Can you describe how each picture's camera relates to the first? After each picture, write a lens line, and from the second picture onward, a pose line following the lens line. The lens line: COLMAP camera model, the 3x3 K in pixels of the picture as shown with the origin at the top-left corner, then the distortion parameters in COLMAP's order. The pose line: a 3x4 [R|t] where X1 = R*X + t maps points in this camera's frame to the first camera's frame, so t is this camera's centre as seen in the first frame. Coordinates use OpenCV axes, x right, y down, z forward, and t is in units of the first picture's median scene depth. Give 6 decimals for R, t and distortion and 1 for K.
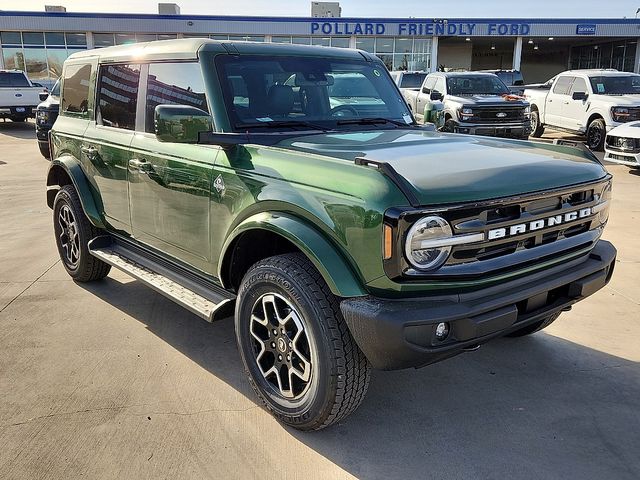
lens RADIAL K [[628.7, 0, 320.0], [0, 628.7, 240.0], [0, 0, 1]] dist [0.004517, -0.000660]
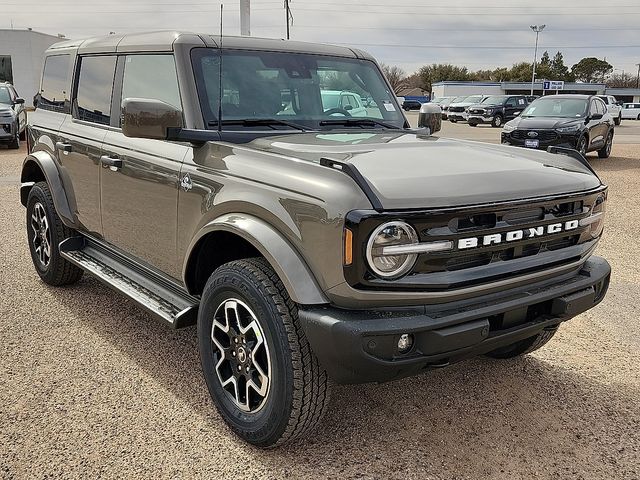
lens RADIAL K [[694.8, 0, 320.0], [0, 694.8, 240.0], [0, 0, 1]] dist [-0.003901, -0.008296]
pose [[0.999185, 0.031787, -0.024869, 0.076331], [-0.032306, 0.999263, -0.020732, 0.013129], [0.024191, 0.021519, 0.999476, -0.043185]]
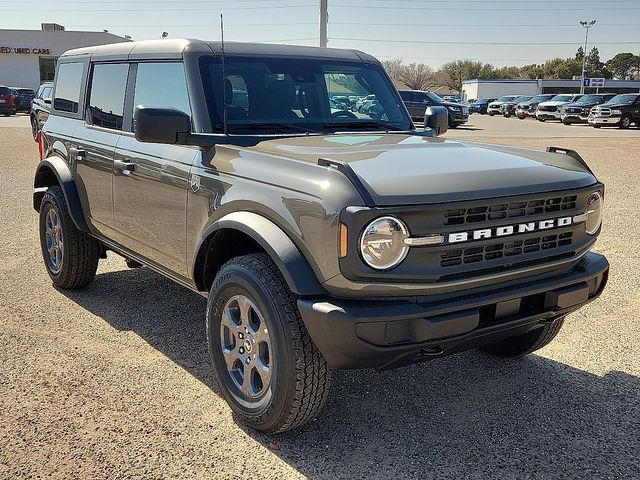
lens RADIAL K [[747.7, 0, 305.6], [0, 747.7, 241.7], [0, 0, 1]] dist [0.000462, -0.017090]
pose [[0.996897, 0.027305, -0.073834, 0.114600], [-0.029790, 0.999019, -0.032775, 0.038770], [0.072866, 0.034873, 0.996732, -0.180302]]
